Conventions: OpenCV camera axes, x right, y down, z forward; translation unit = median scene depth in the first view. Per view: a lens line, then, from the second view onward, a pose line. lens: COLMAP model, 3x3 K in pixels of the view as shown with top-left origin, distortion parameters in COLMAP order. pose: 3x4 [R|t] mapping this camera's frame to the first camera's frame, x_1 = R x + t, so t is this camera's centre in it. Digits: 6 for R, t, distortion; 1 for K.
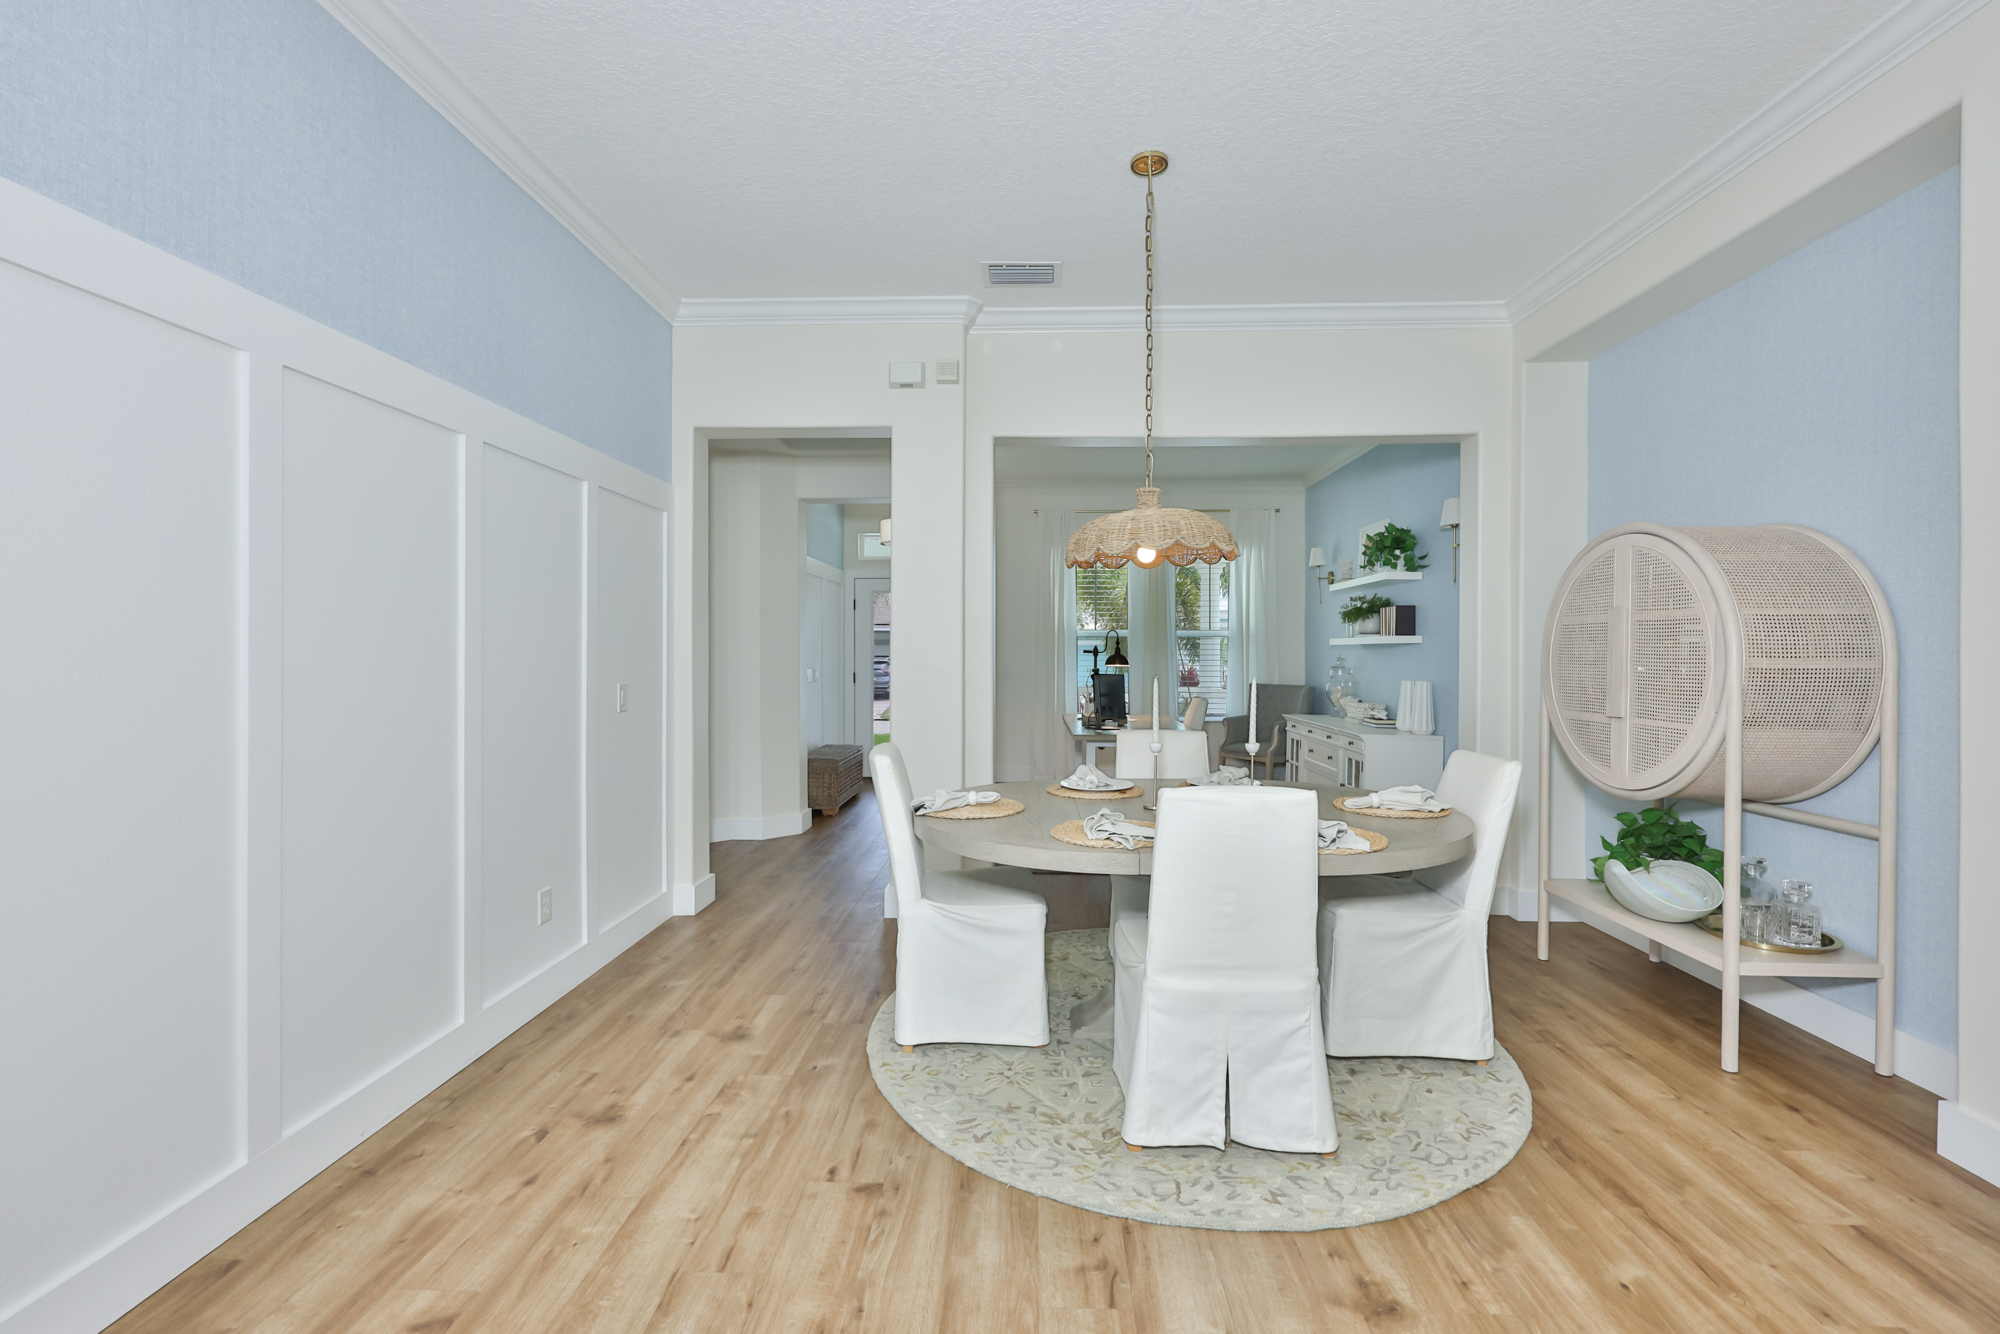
lens RADIAL K [[855.8, 0, 1008.5], [0, 855.8, 663.3], [0, 0, 1]] dist [-0.002730, 0.000463]
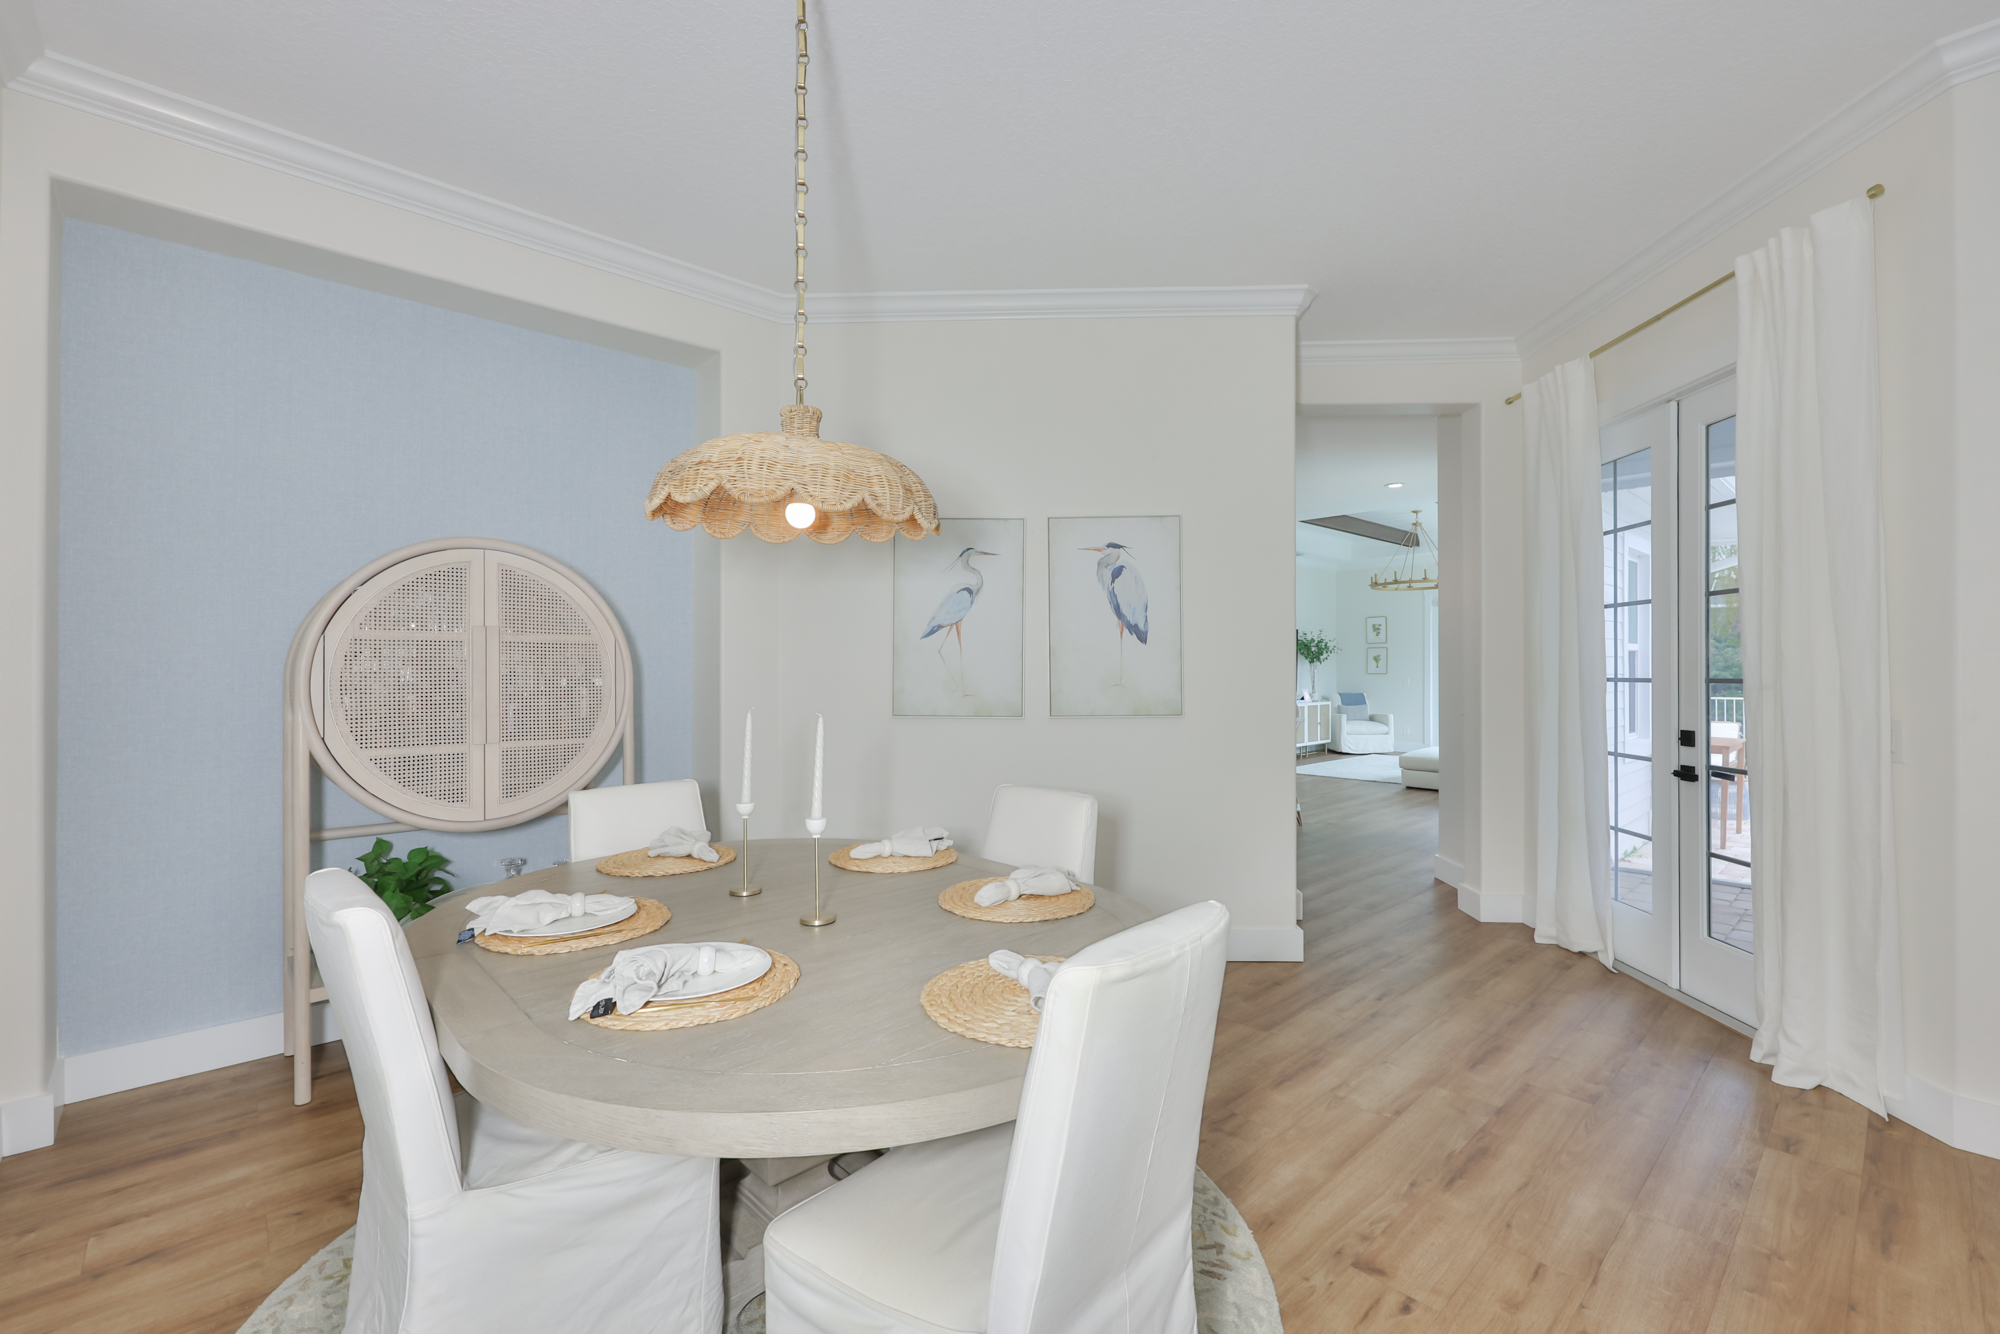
lens RADIAL K [[855.8, 0, 1010.4], [0, 855.8, 680.3], [0, 0, 1]] dist [-0.002730, 0.000463]
pose [[-0.712058, -0.004987, 0.702103, -0.349024], [0.011486, 0.999758, 0.018750, -0.016771], [-0.702027, 0.021415, -0.711828, 1.262683]]
